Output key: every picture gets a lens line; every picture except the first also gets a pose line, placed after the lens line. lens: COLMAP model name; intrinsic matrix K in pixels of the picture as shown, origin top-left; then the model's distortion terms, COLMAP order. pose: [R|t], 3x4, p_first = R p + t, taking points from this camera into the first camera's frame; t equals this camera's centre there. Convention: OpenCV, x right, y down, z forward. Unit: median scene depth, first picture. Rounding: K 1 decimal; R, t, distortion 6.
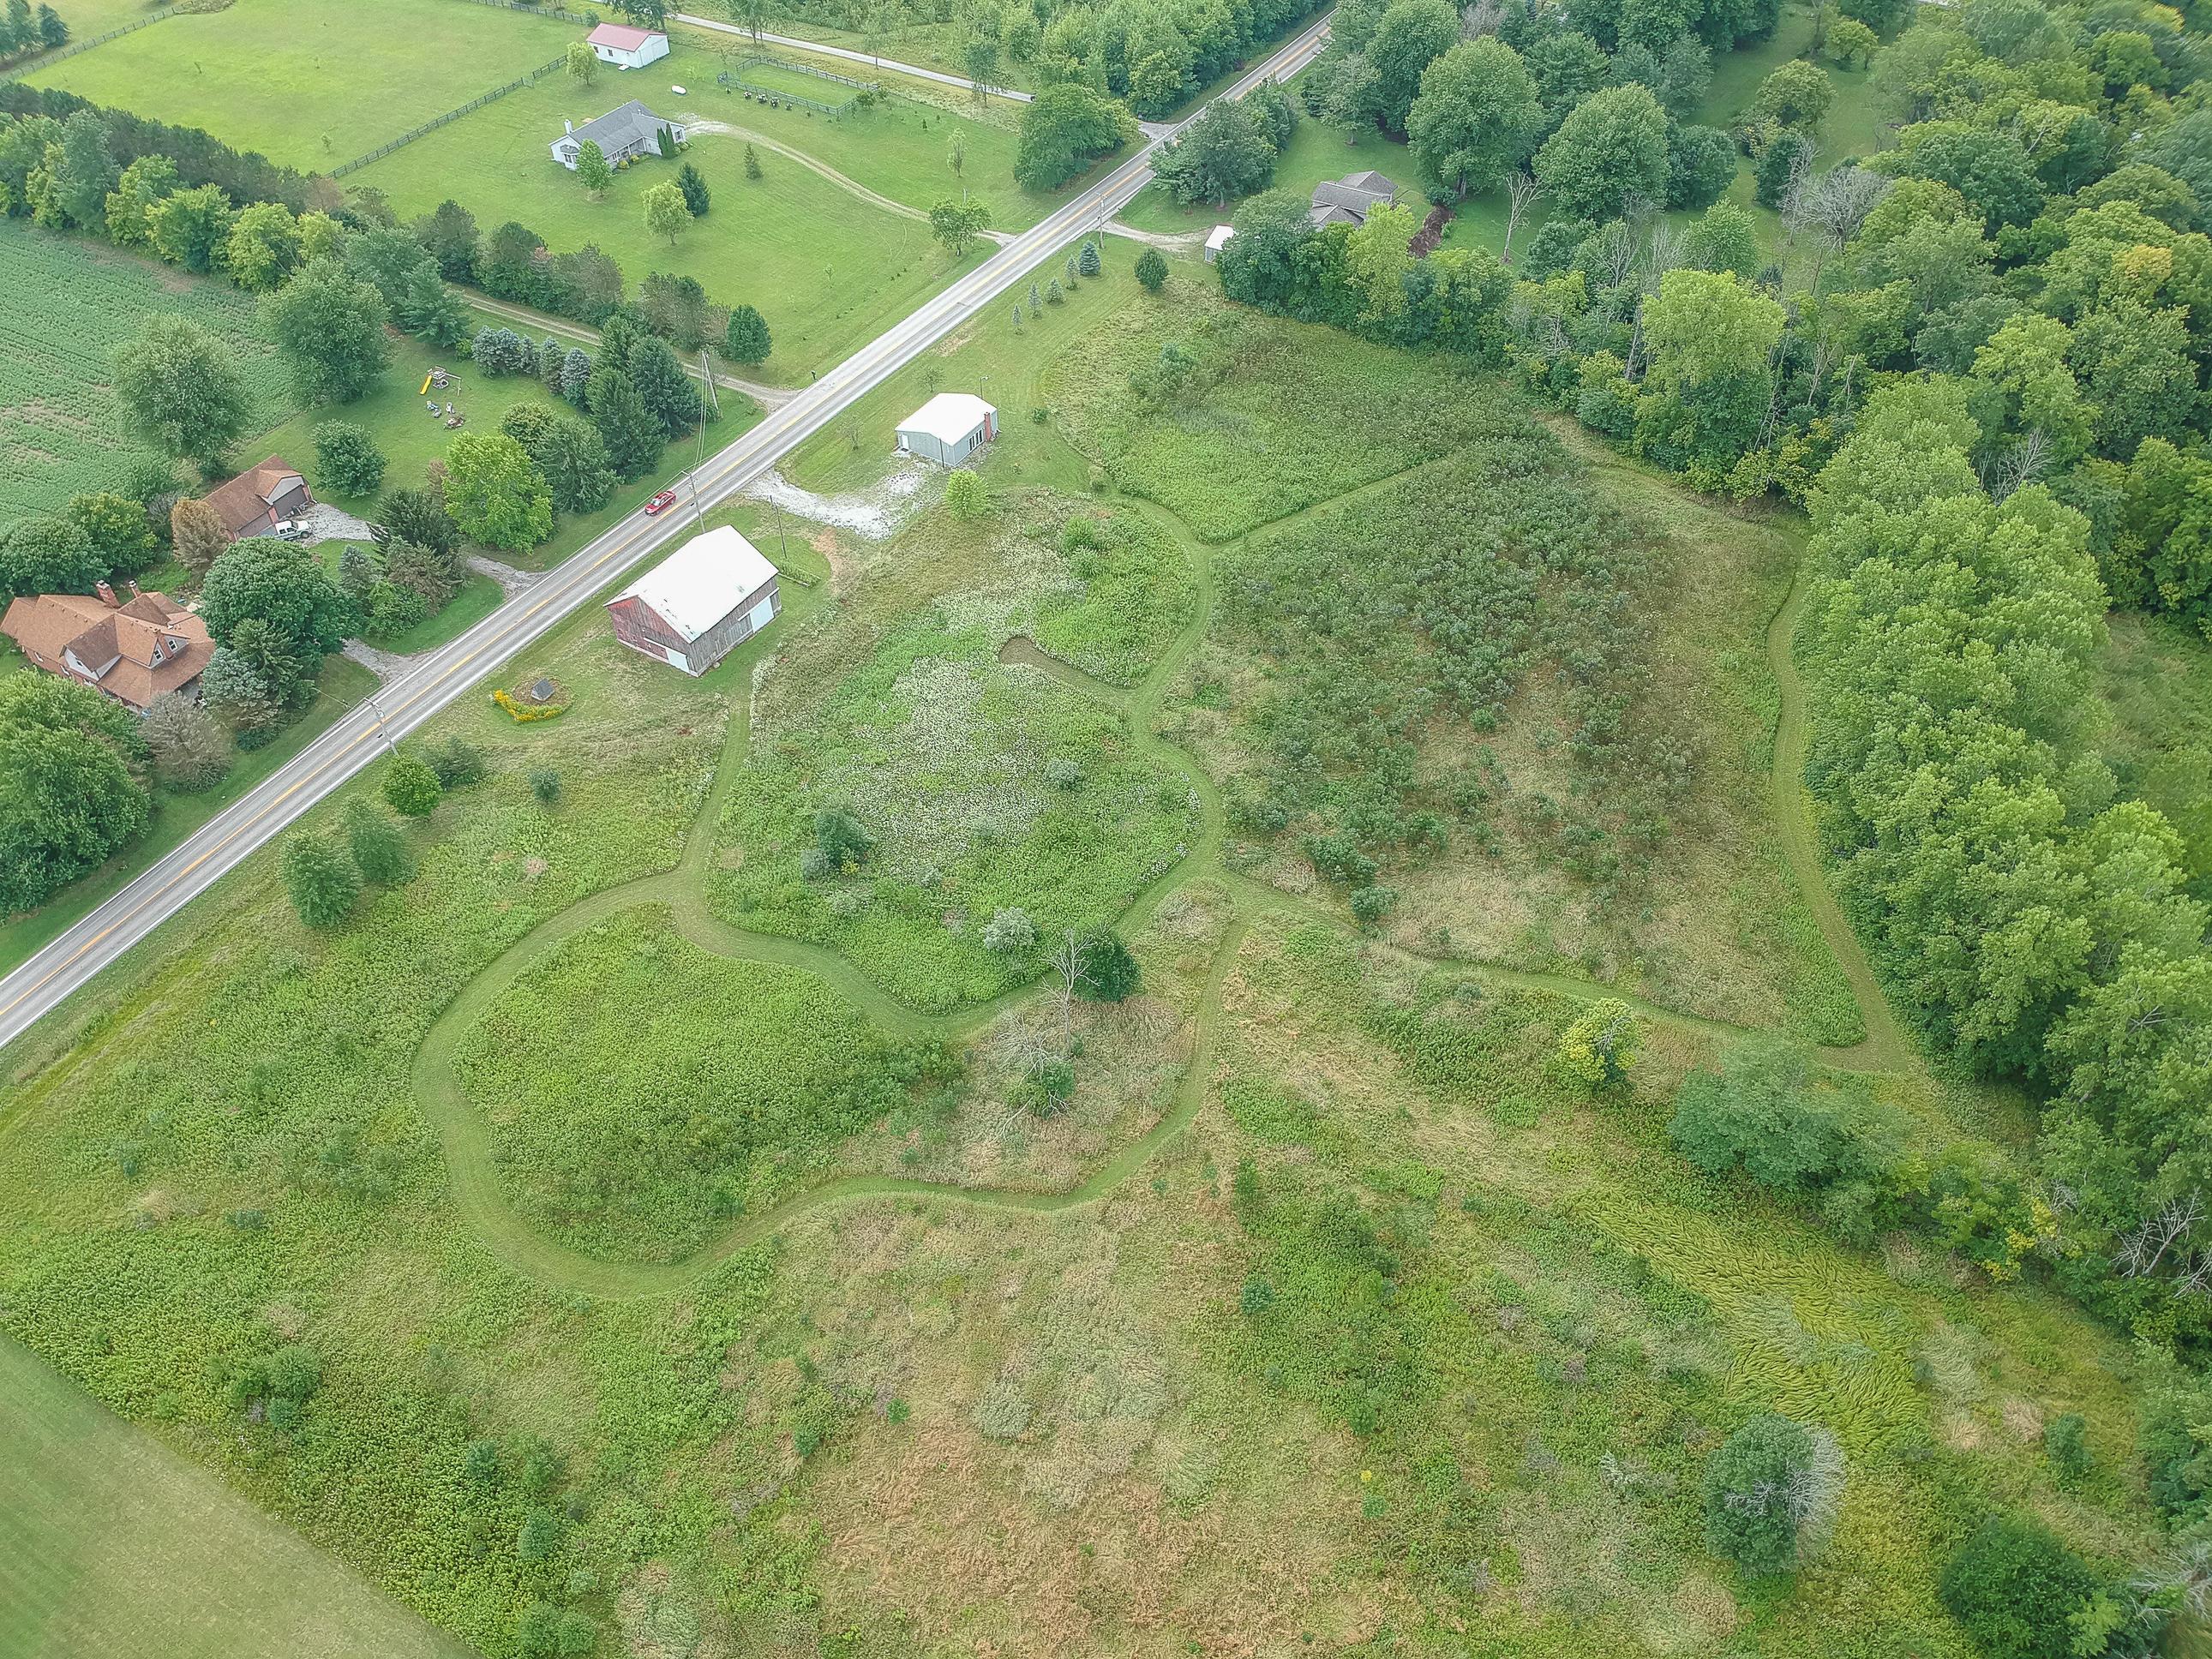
lens RADIAL K [[1614.4, 0, 1099.0], [0, 1614.4, 831.9], [0, 0, 1]] dist [0.081315, -0.147327]
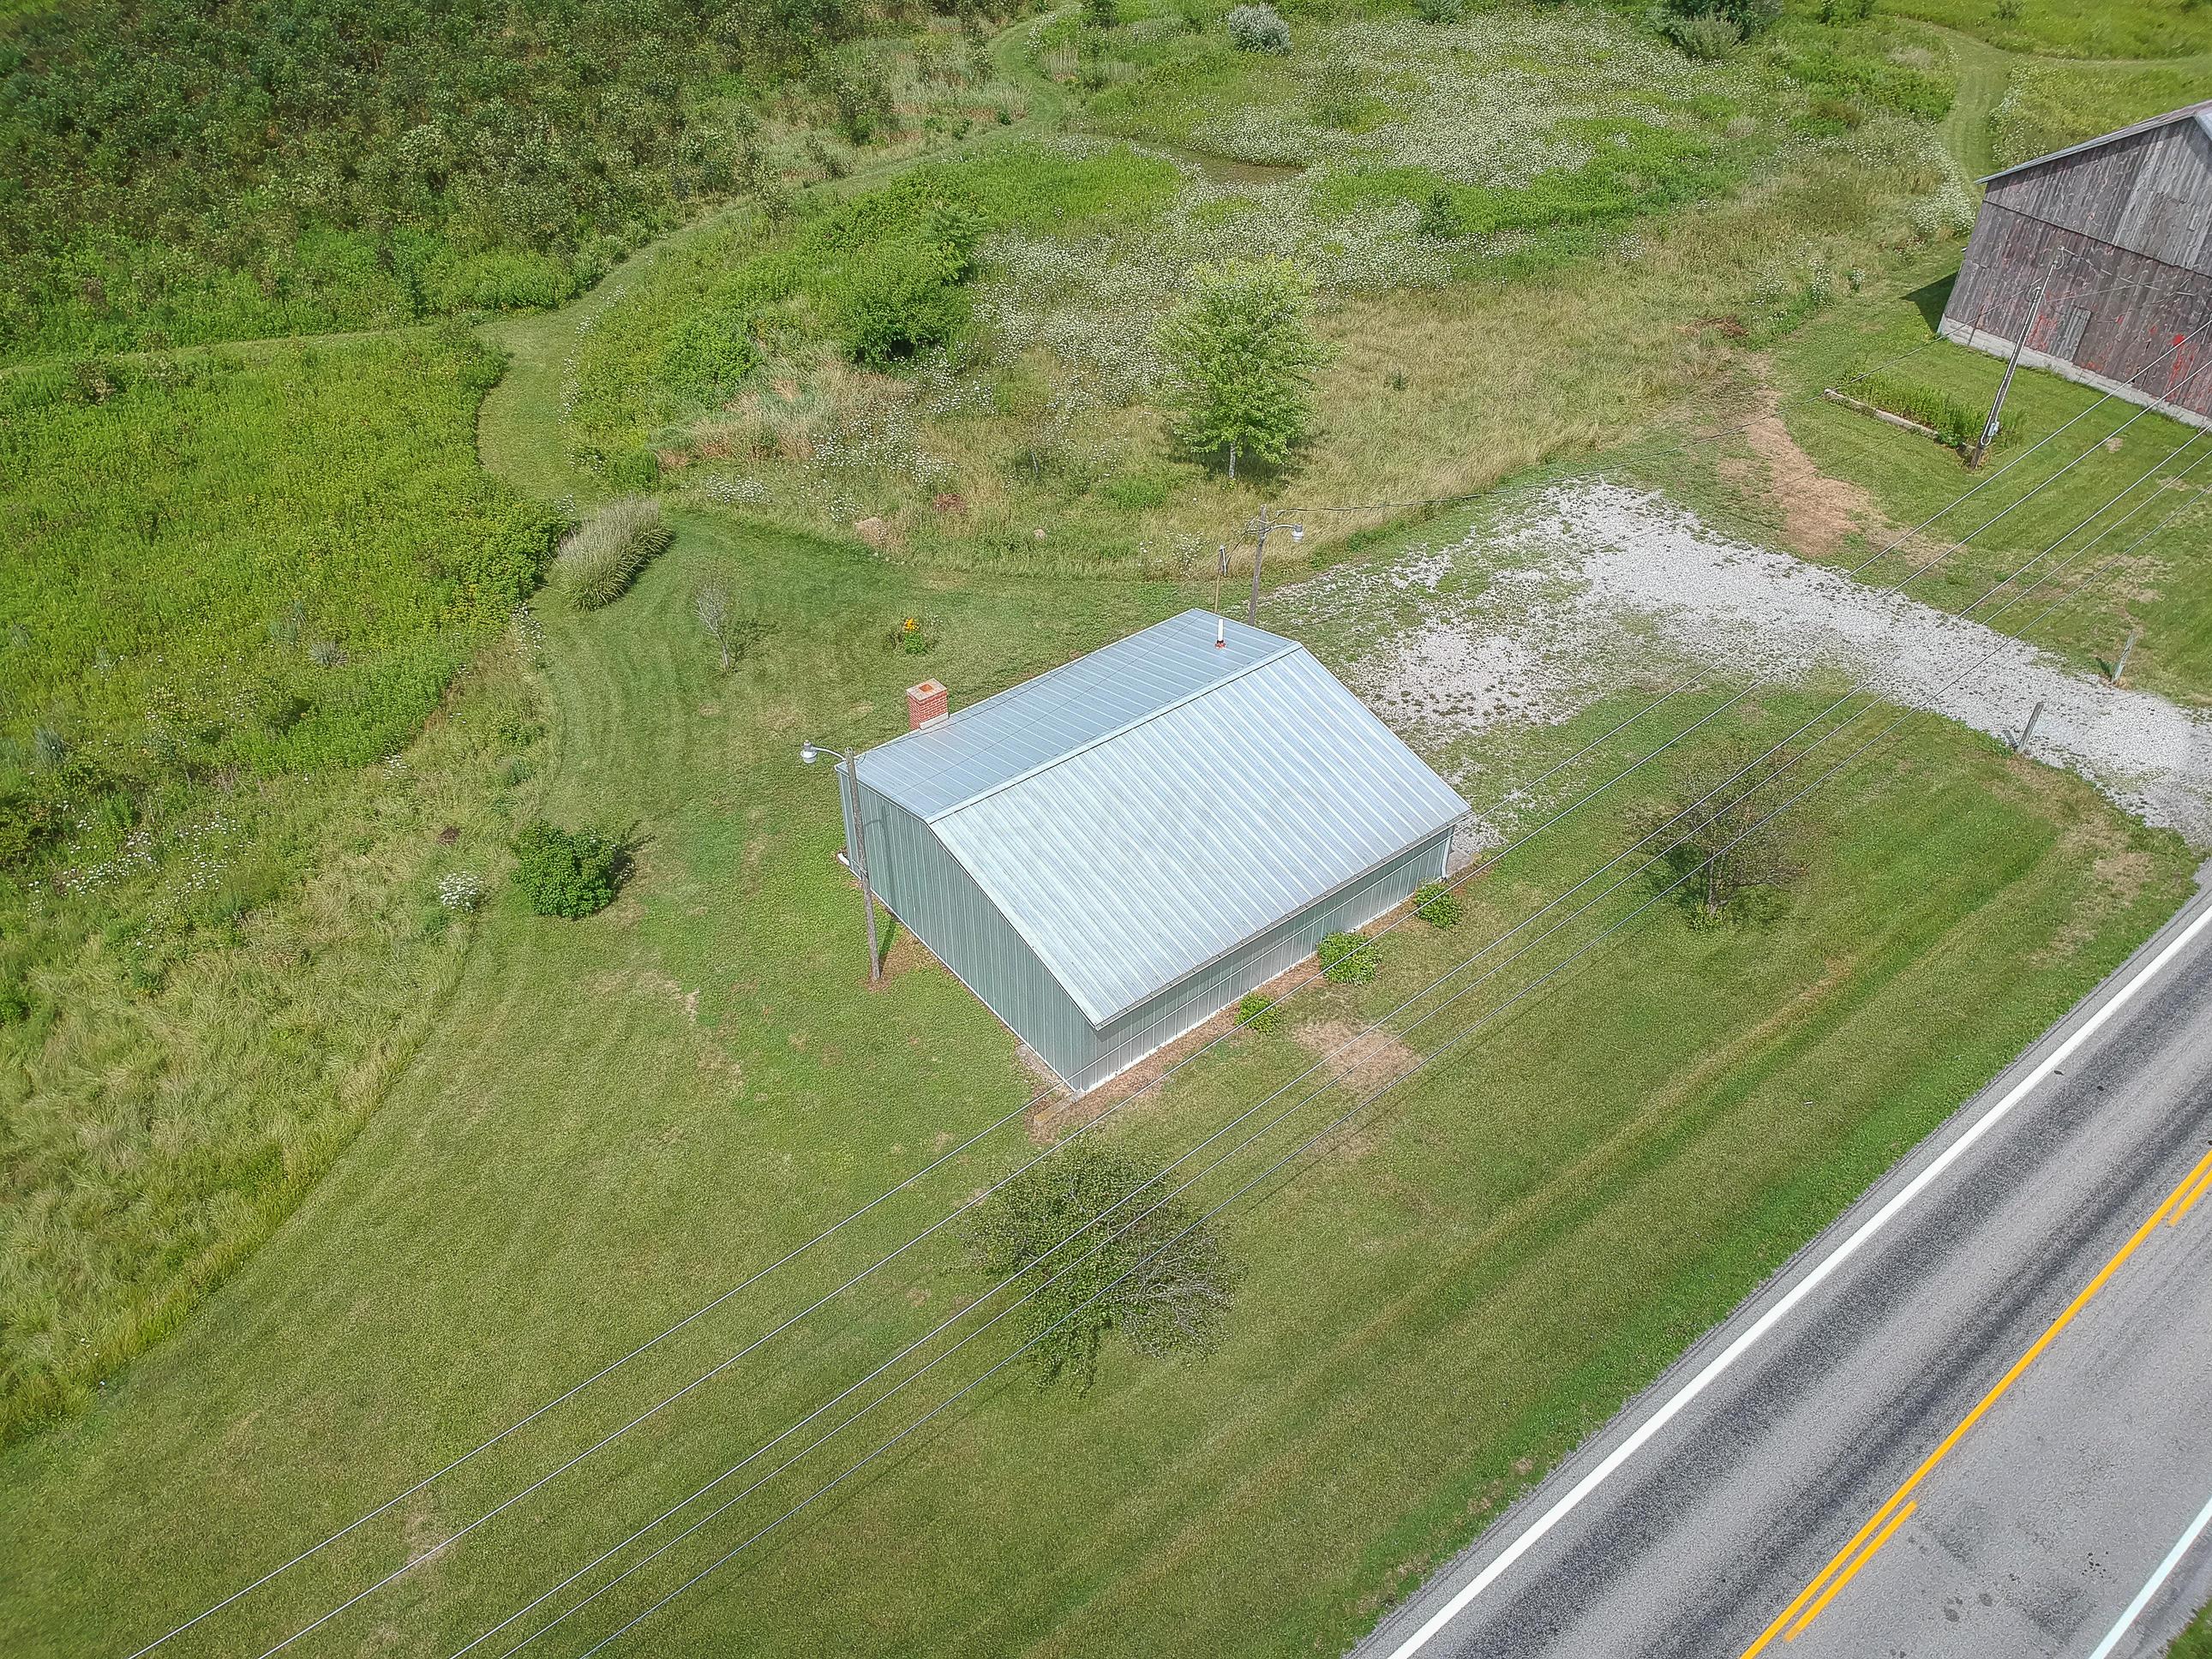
lens RADIAL K [[1601.2, 0, 1109.6], [0, 1601.2, 852.3], [0, 0, 1]] dist [0.083657, -0.145485]
pose [[-0.939200, -0.224564, 0.259758, -0.146534], [0.246353, 0.086289, 0.965331, -0.451653], [-0.239193, 0.970631, -0.025721, 1.110564]]
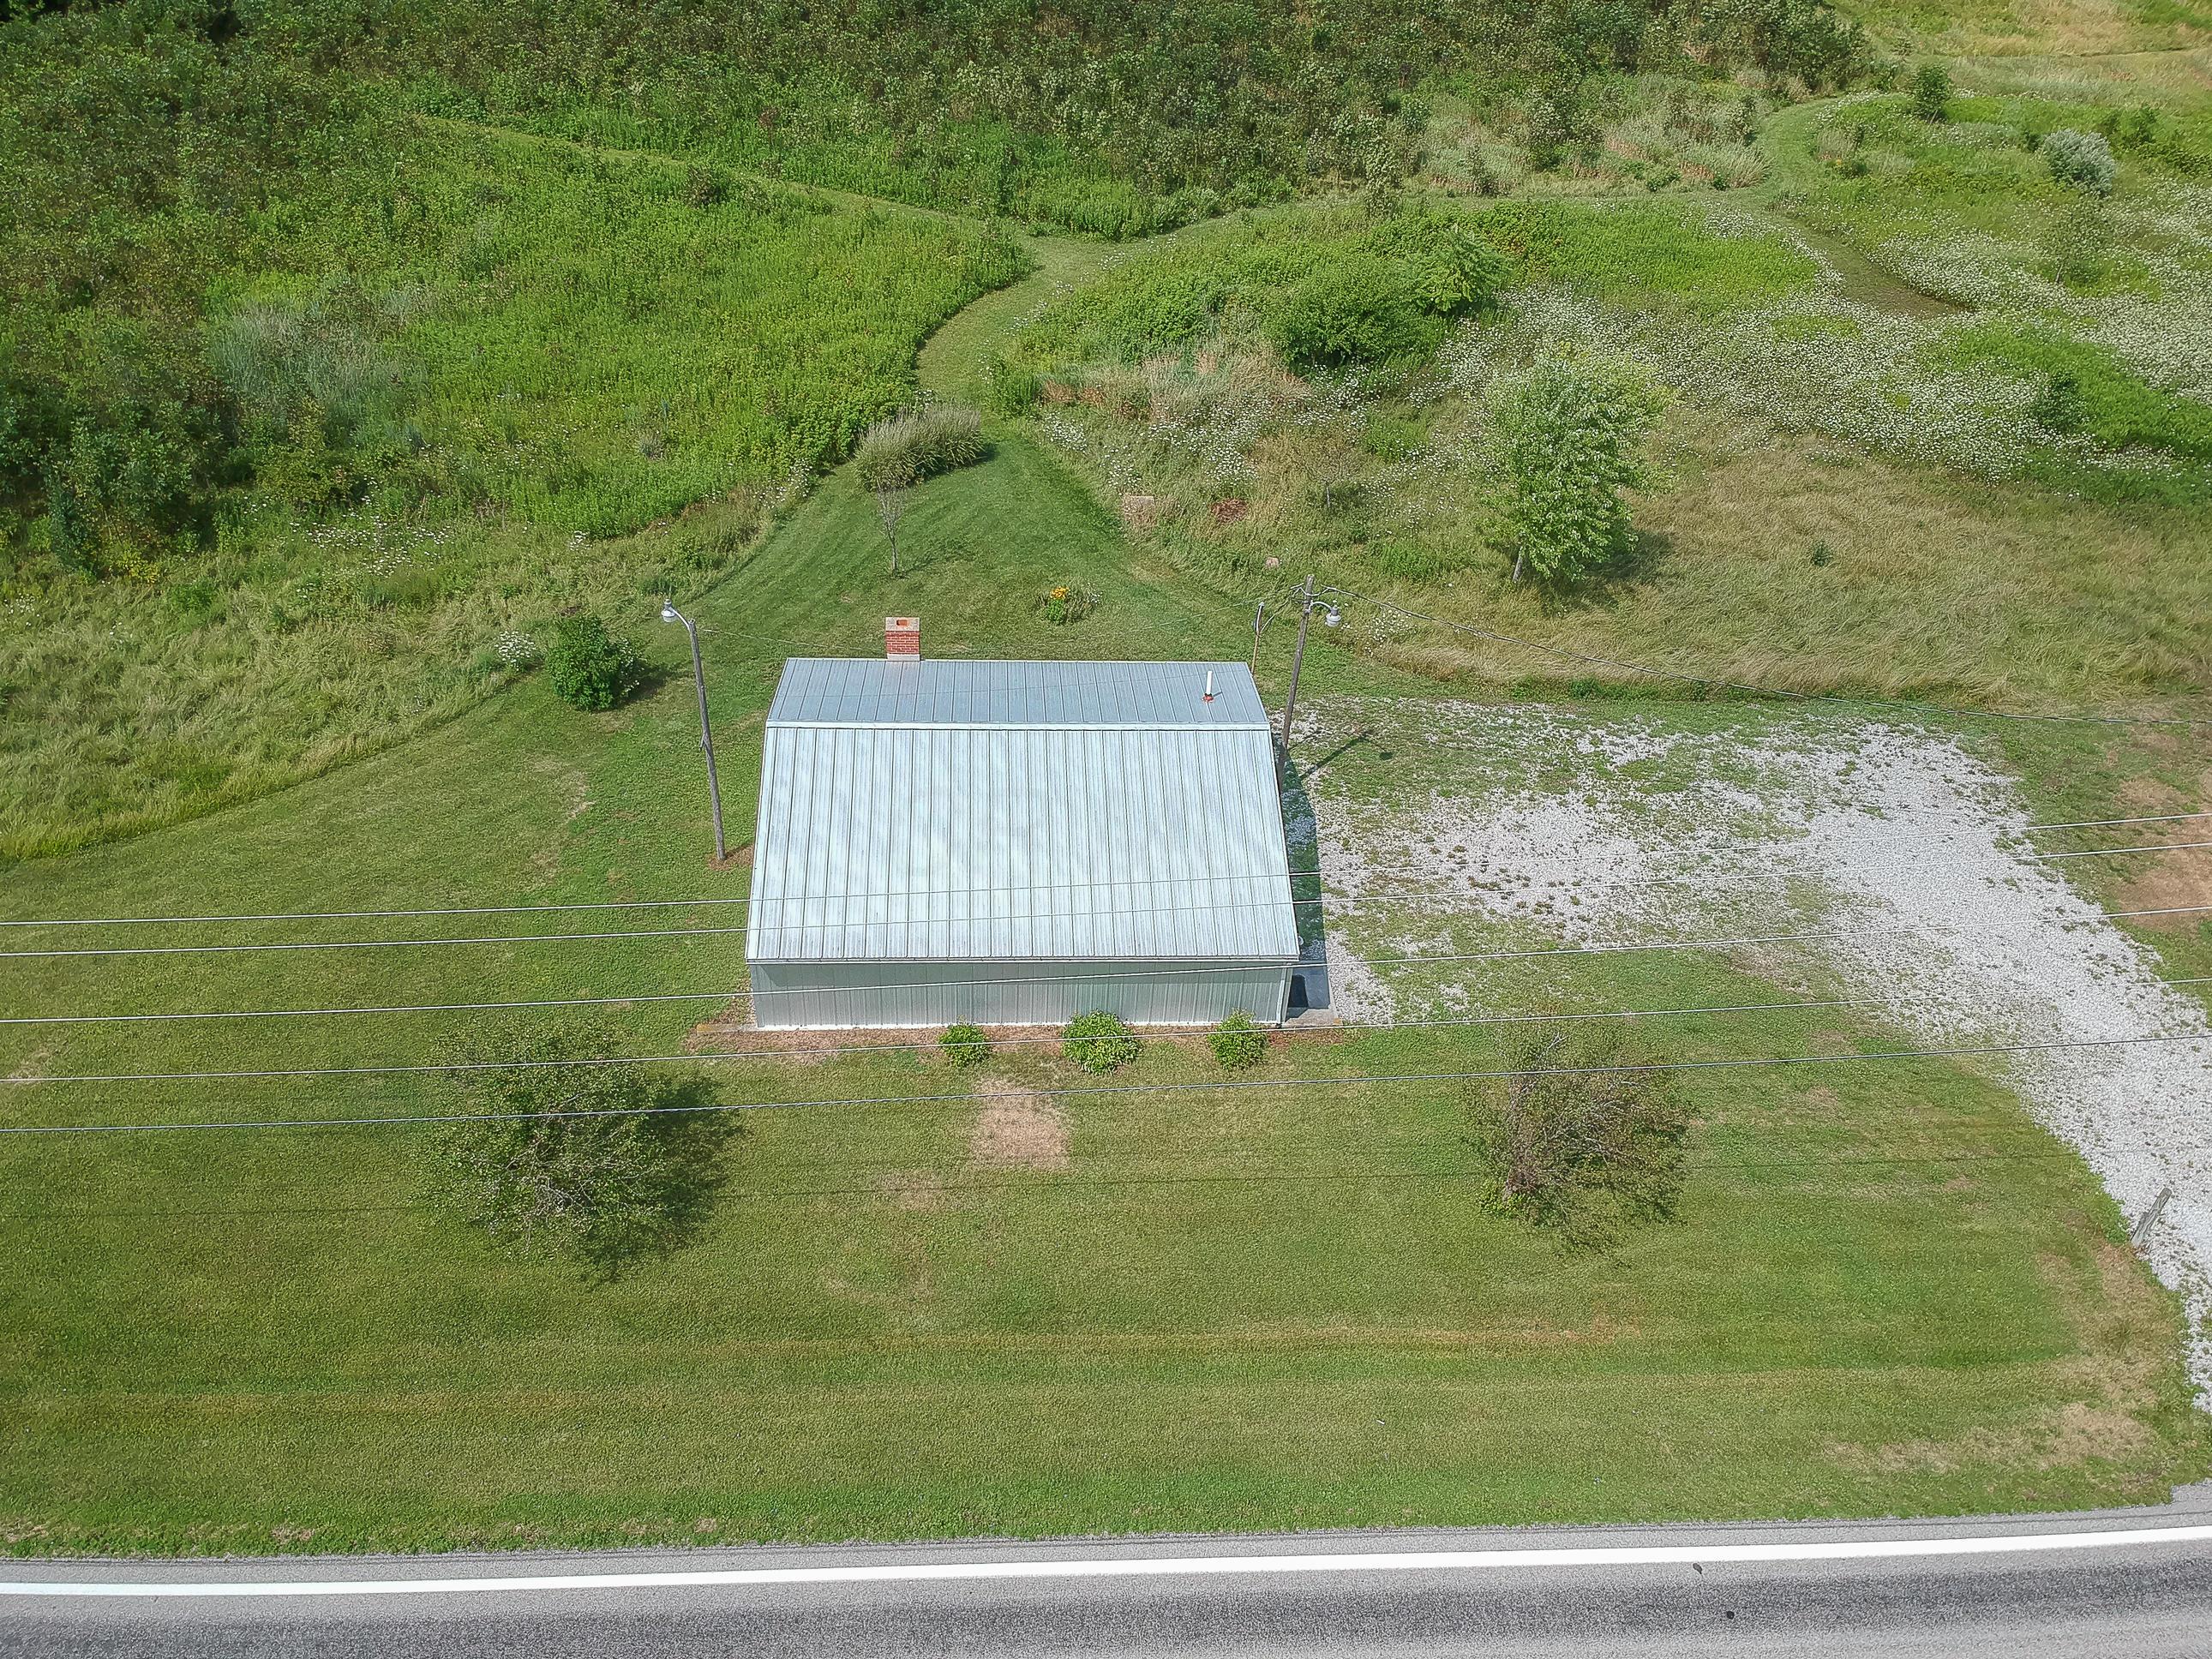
lens RADIAL K [[1728.6, 0, 1106.0], [0, 1728.6, 829.5], [0, 0, 1]] dist [0.094660, -0.183522]
pose [[-0.567938, -0.537032, 0.623733, -0.224562], [0.559740, 0.303586, 0.771056, -0.414294], [-0.603439, 0.787040, 0.128180, 1.071807]]
